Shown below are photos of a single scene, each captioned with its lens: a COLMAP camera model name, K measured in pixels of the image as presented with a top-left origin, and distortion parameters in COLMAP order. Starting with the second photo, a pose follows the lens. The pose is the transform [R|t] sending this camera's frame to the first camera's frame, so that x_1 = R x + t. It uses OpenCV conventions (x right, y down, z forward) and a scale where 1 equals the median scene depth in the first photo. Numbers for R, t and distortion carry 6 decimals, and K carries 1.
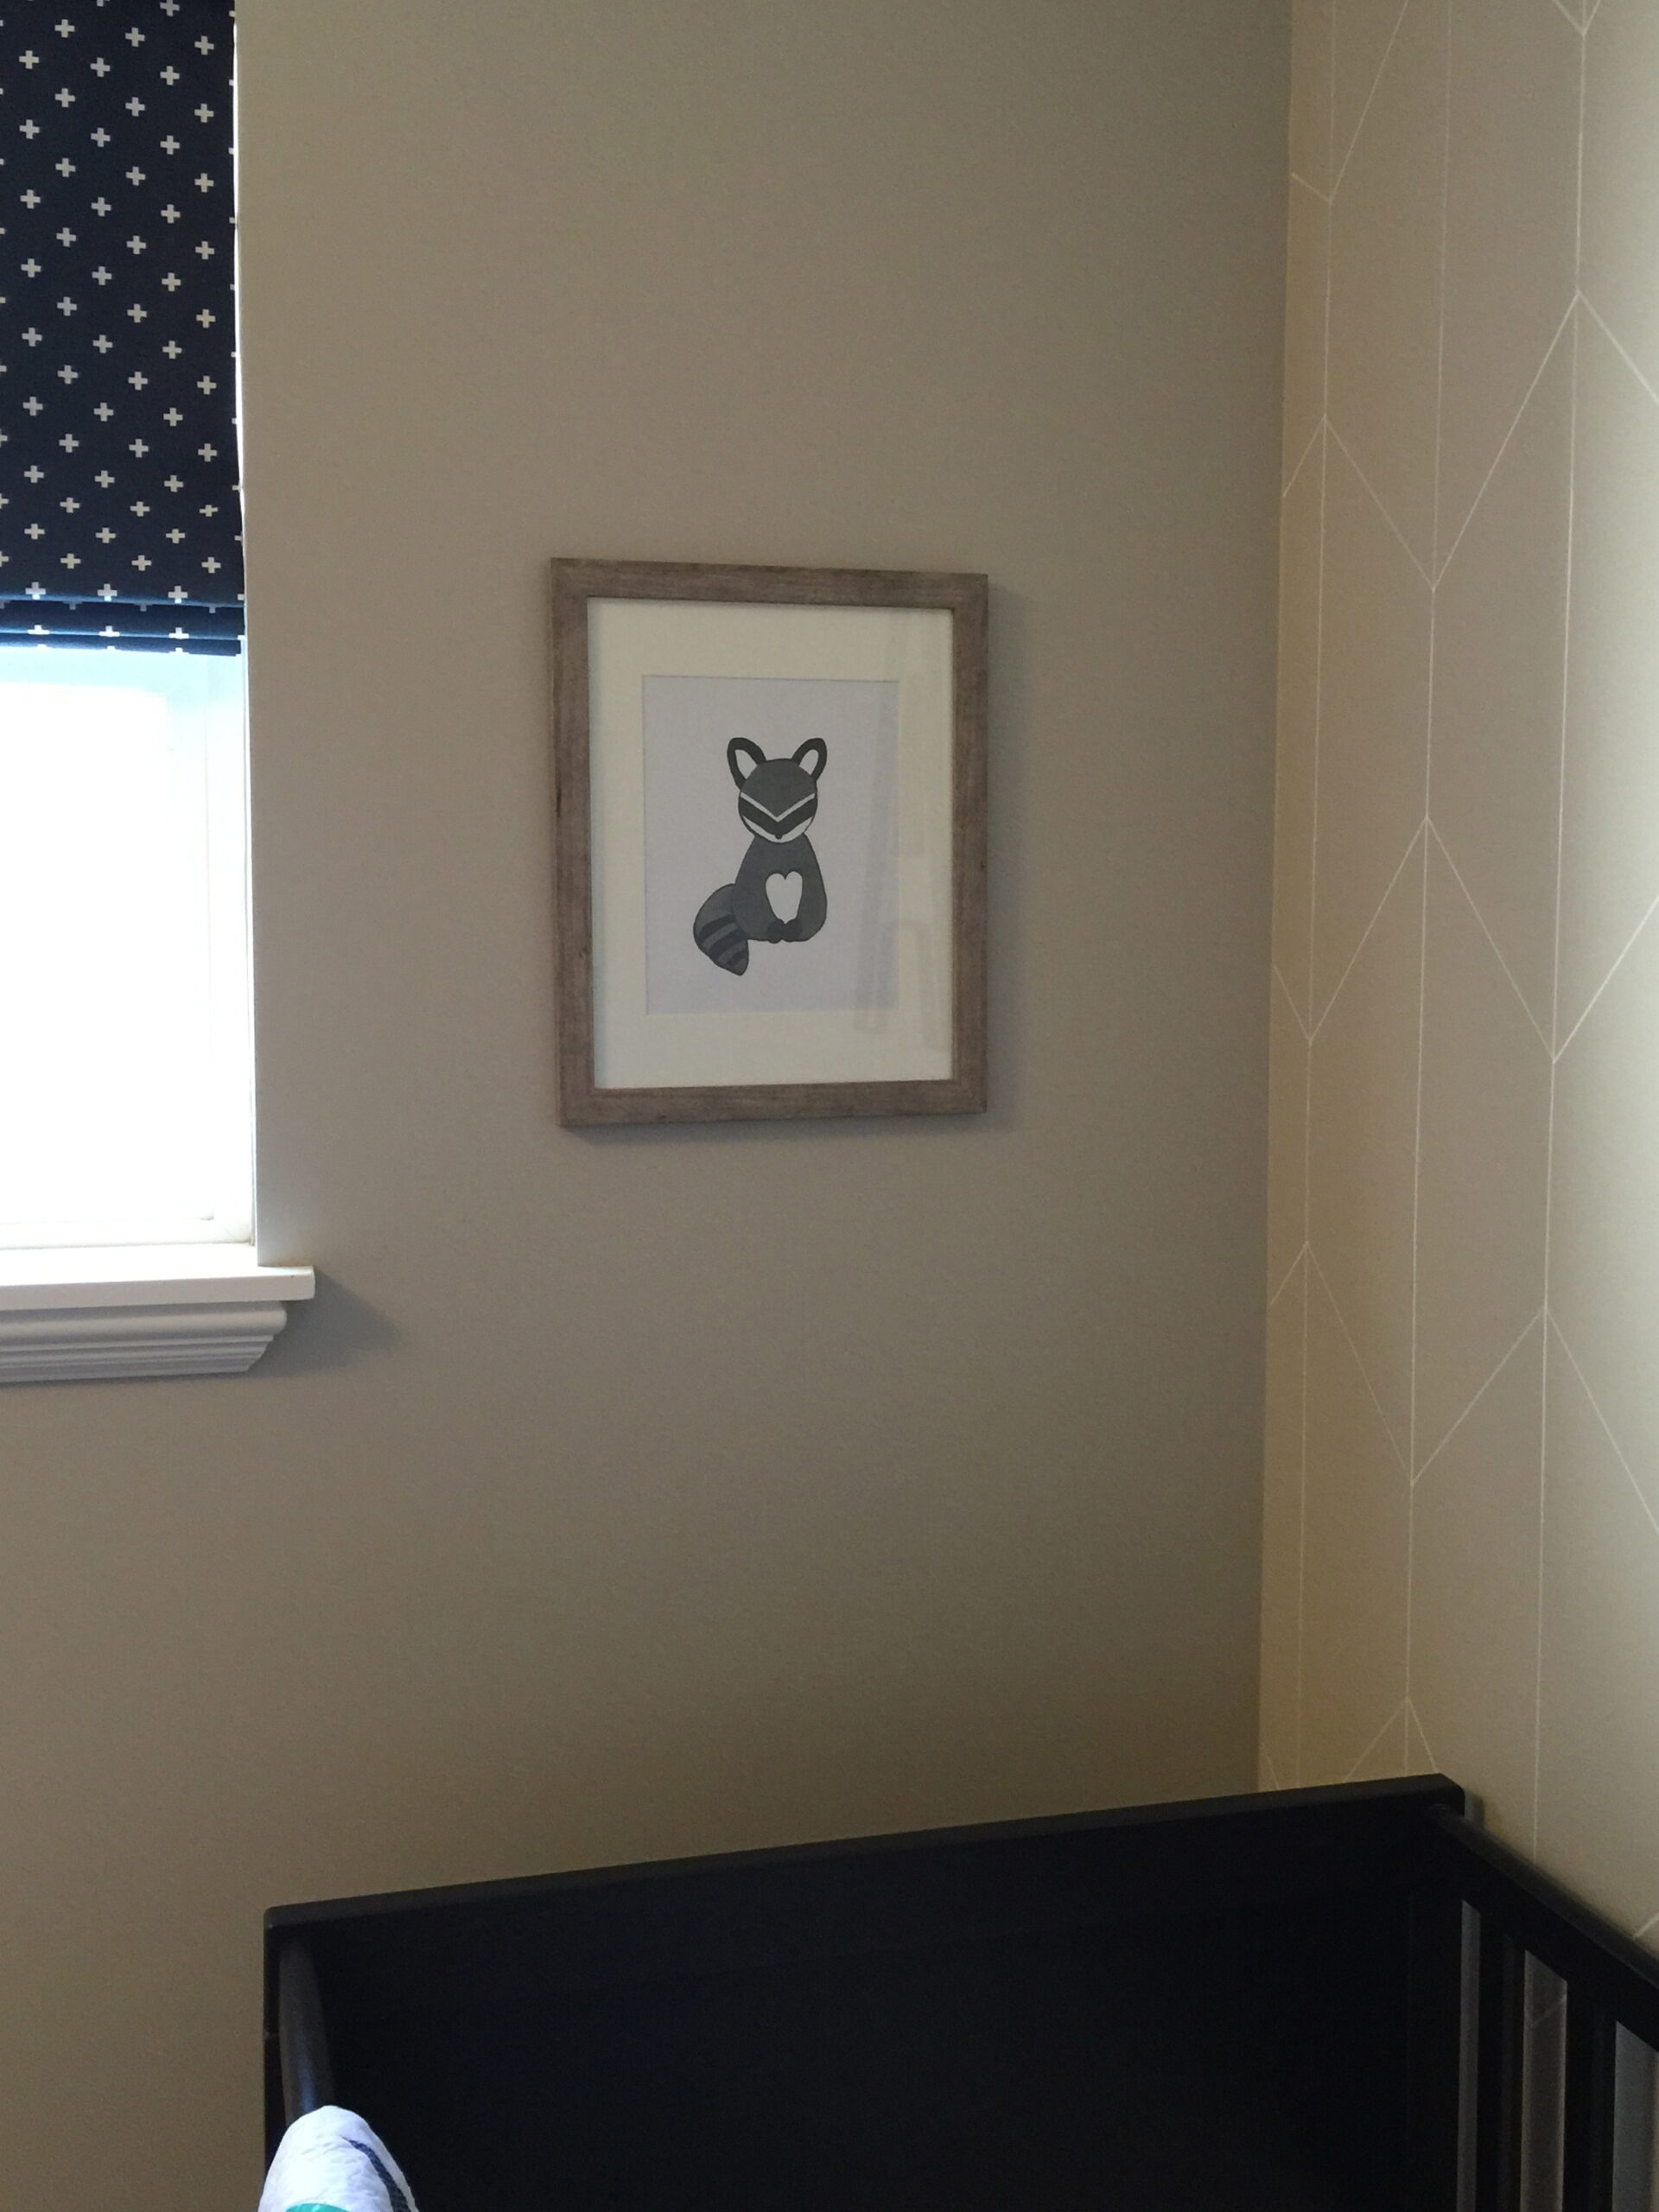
lens RADIAL K [[2243.6, 0, 822.4], [0, 2243.6, 1072.1], [0, 0, 1]] dist [0.045596, 0.000000]
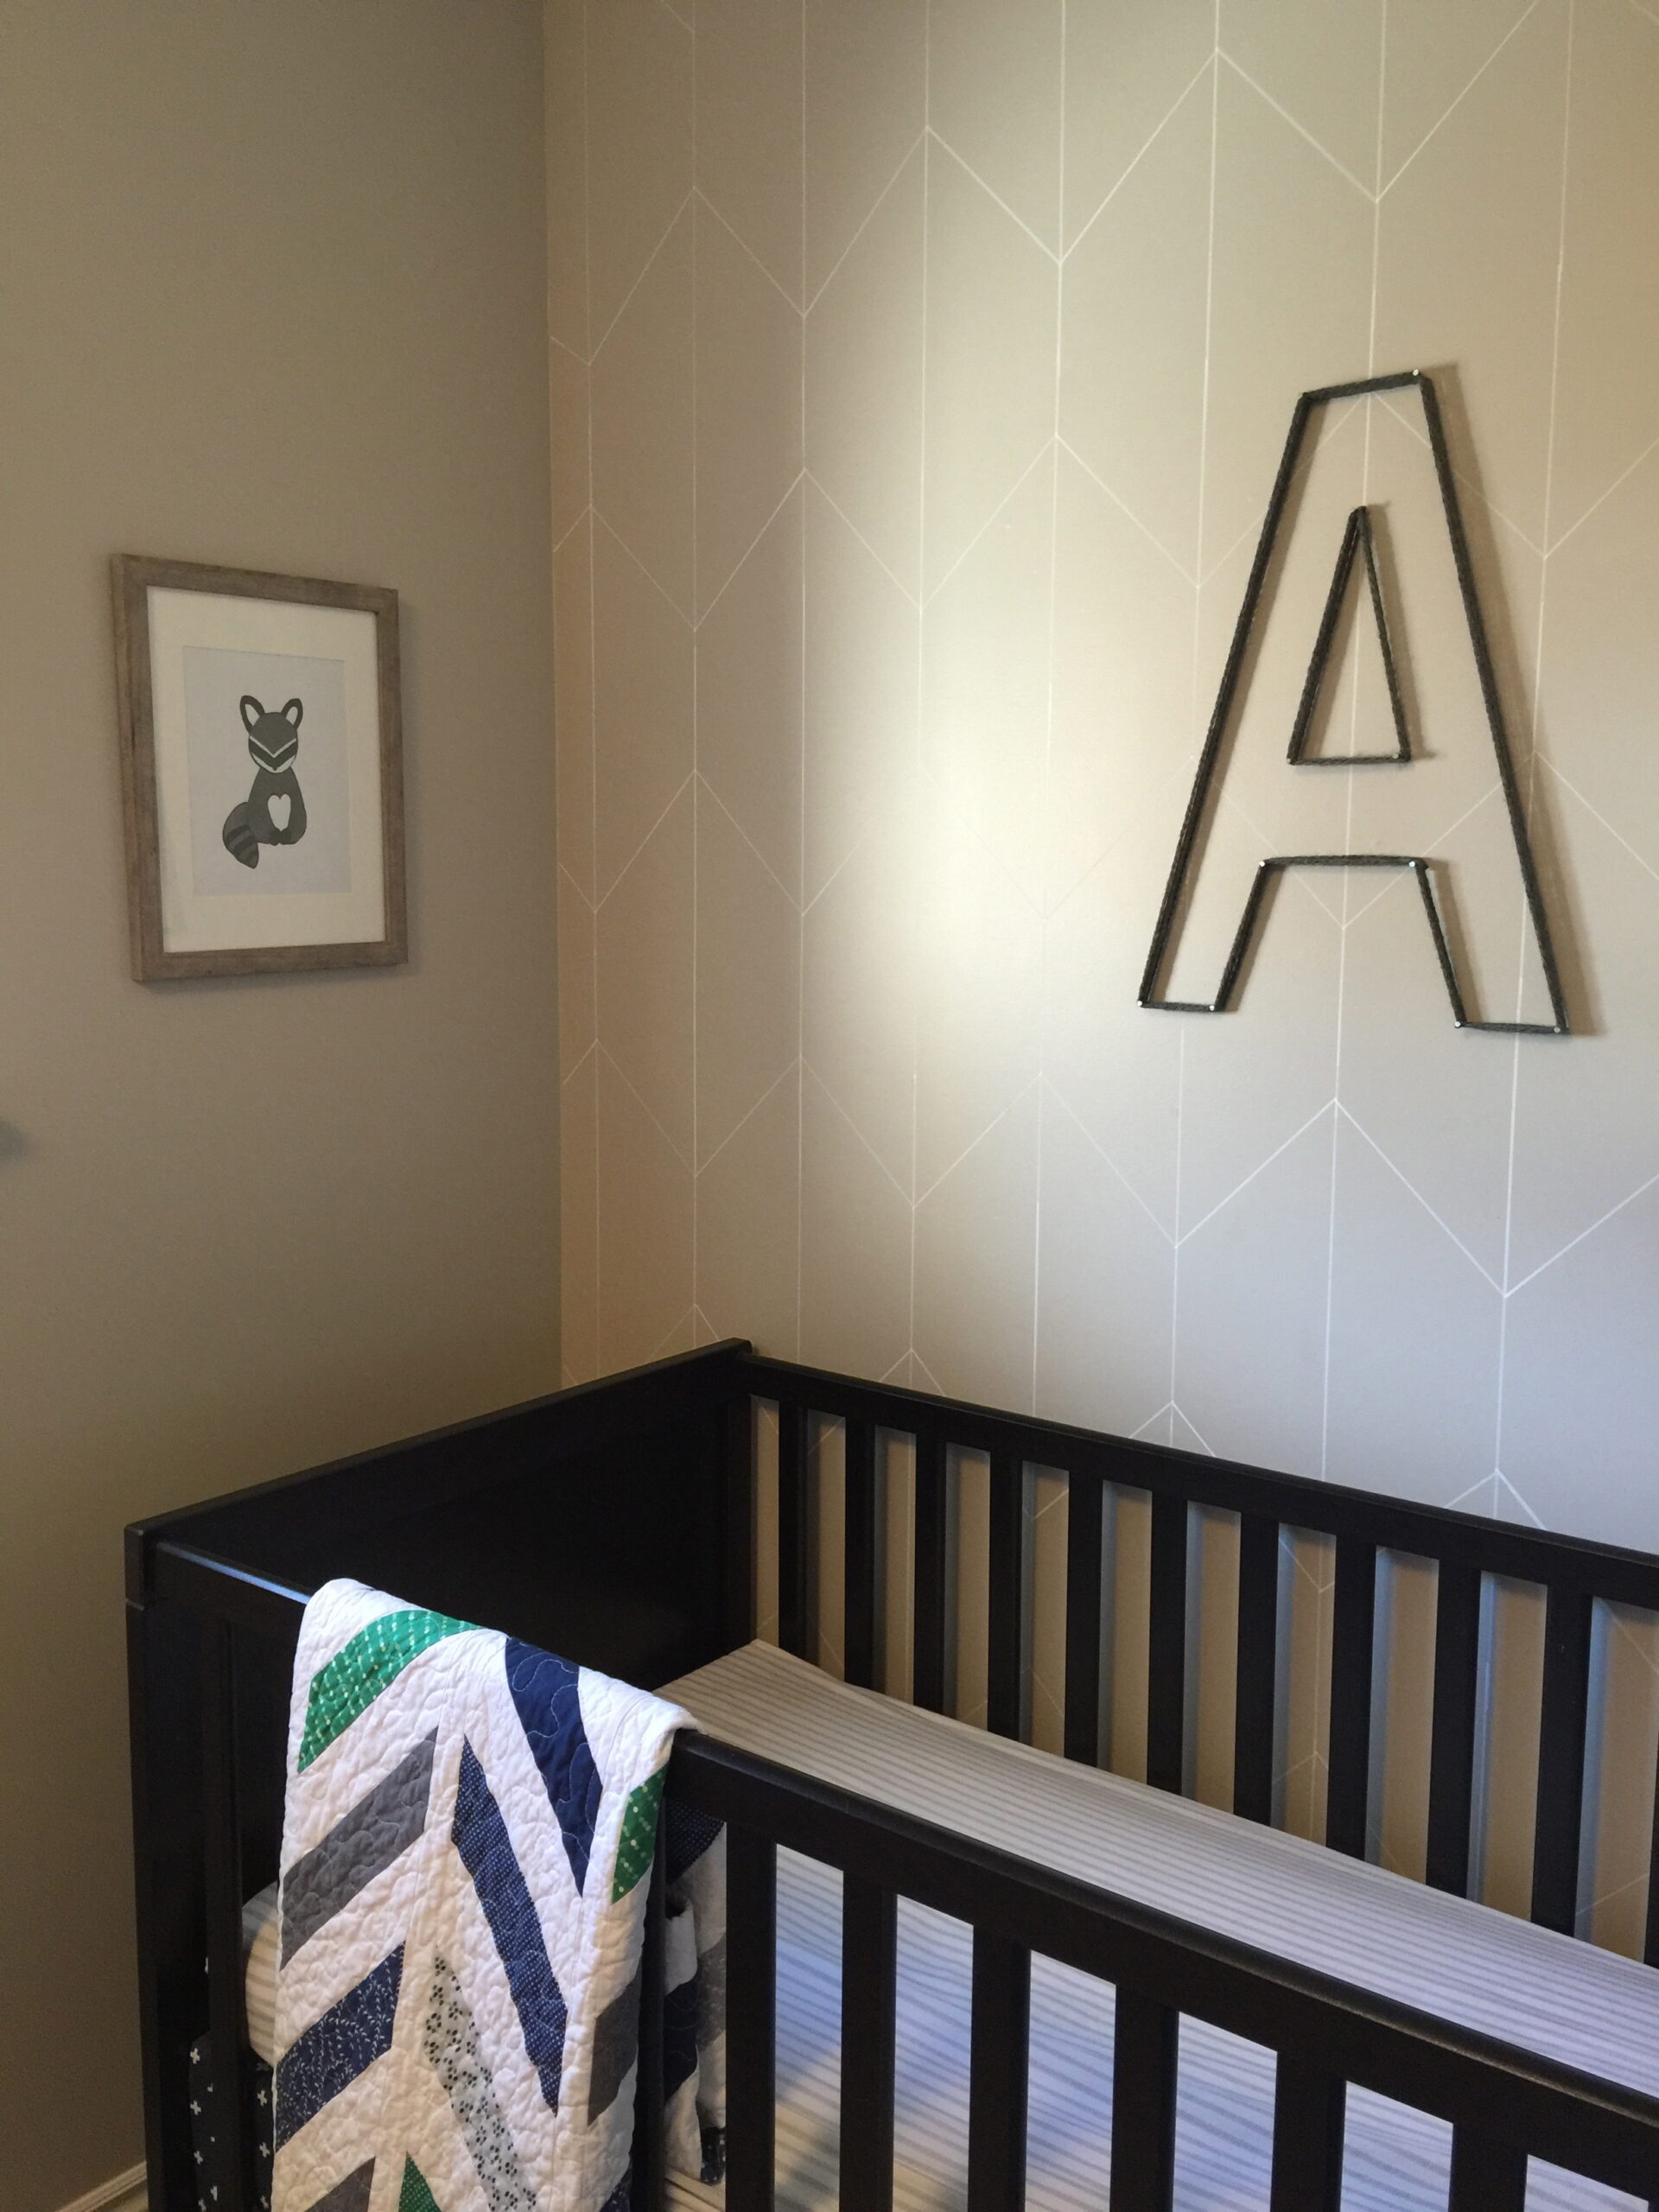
lens RADIAL K [[1914.2, 0, 819.7], [0, 1914.2, 1064.0], [0, 0, 1]] dist [0.070093, -0.110810]
pose [[0.802373, -0.063549, 0.593429, -0.470831], [0.031644, 0.997446, 0.064029, 0.012524], [-0.595983, -0.032597, 0.802335, -0.169430]]
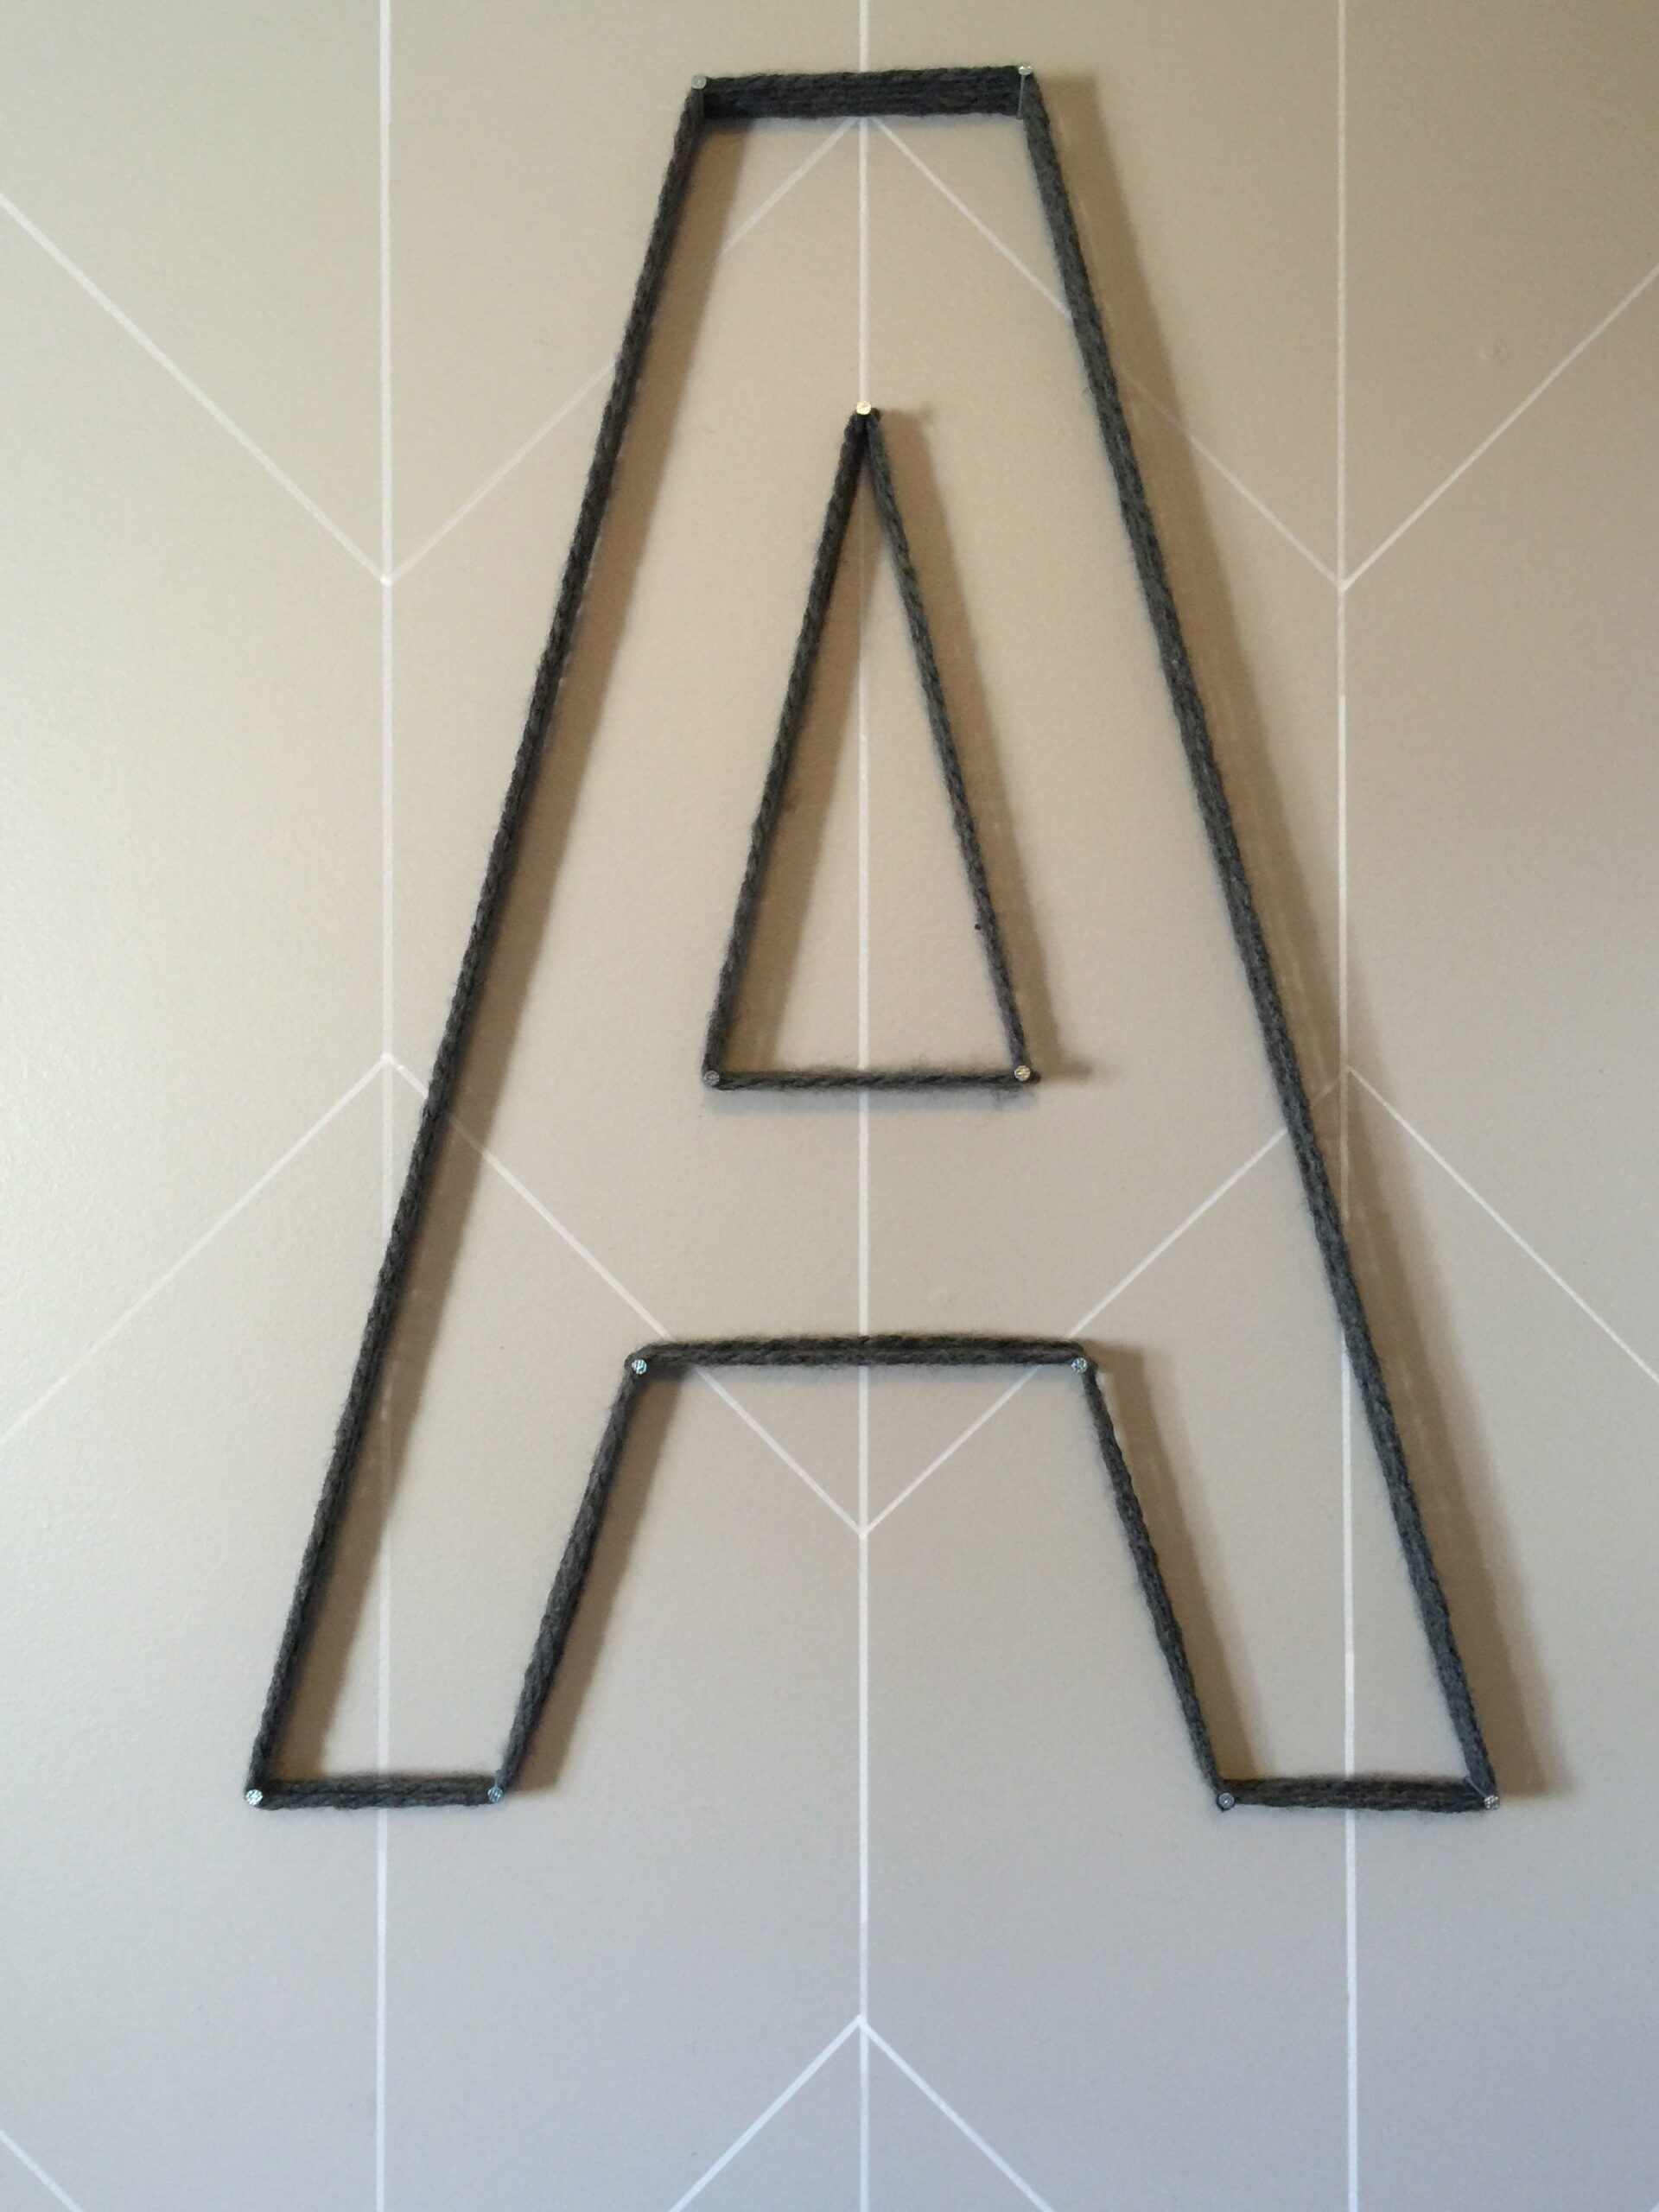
lens RADIAL K [[2243.6, 0, 842.7], [0, 2243.6, 1108.6], [0, 0, 1]] dist [0.045596, 0.000000]
pose [[0.269890, 0.006403, 0.962870, -0.048495], [0.060637, 0.997880, -0.023632, -0.058381], [-0.960980, 0.064763, 0.268929, 0.377371]]
